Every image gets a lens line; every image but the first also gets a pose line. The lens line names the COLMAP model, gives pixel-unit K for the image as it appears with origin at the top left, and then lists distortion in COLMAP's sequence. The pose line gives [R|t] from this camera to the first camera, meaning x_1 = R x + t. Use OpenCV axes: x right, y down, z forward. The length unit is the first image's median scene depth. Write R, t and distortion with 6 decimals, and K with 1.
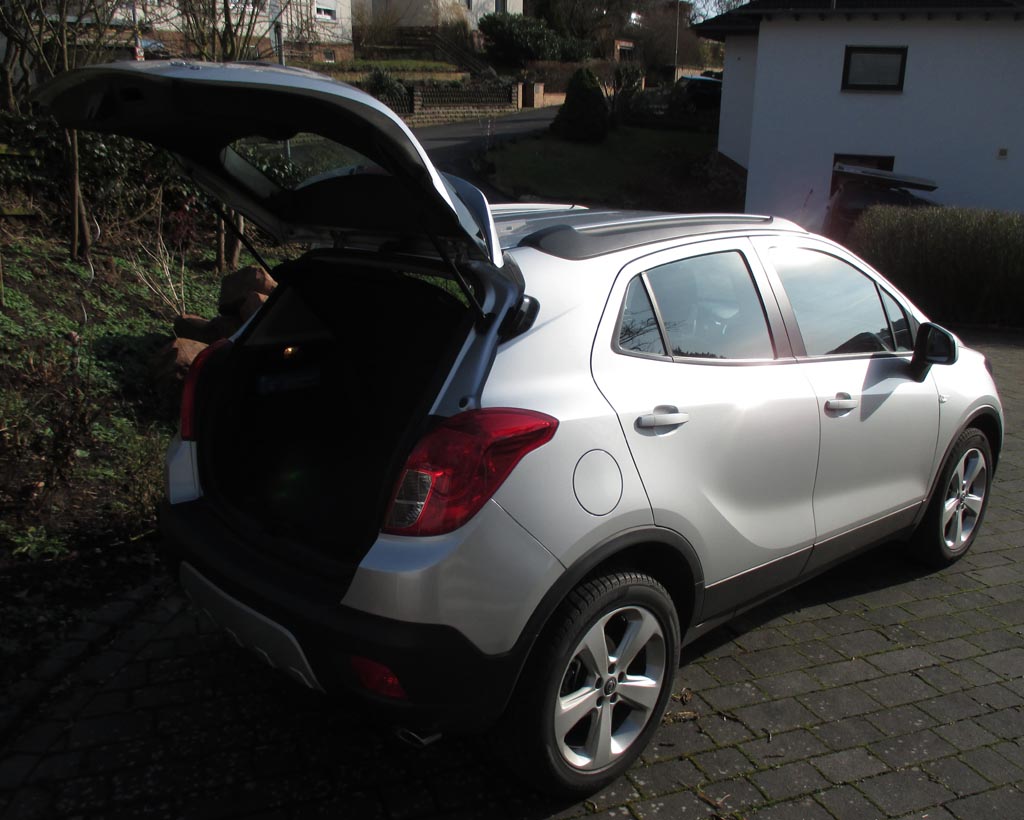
lens RADIAL K [[1019.0, 0, 512.0], [0, 1019.0, 410.0], [0, 0, 1]] dist [-0.047439, -0.008926]
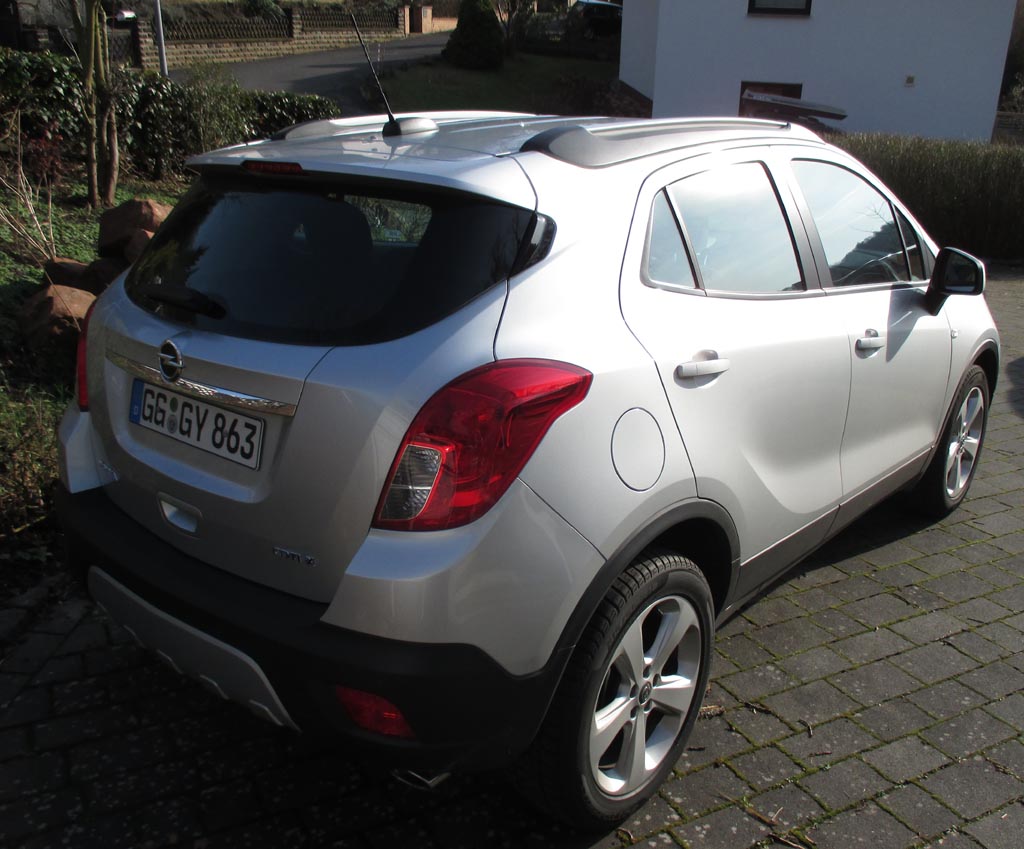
lens RADIAL K [[1009.6, 0, 512.0], [0, 1009.6, 424.5], [0, 0, 1]] dist [-0.036007, -0.000908]
pose [[0.991917, -0.036841, 0.121423, -0.082041], [0.028254, 0.997026, 0.071699, -0.005873], [-0.123704, -0.067688, 0.990008, 0.174785]]
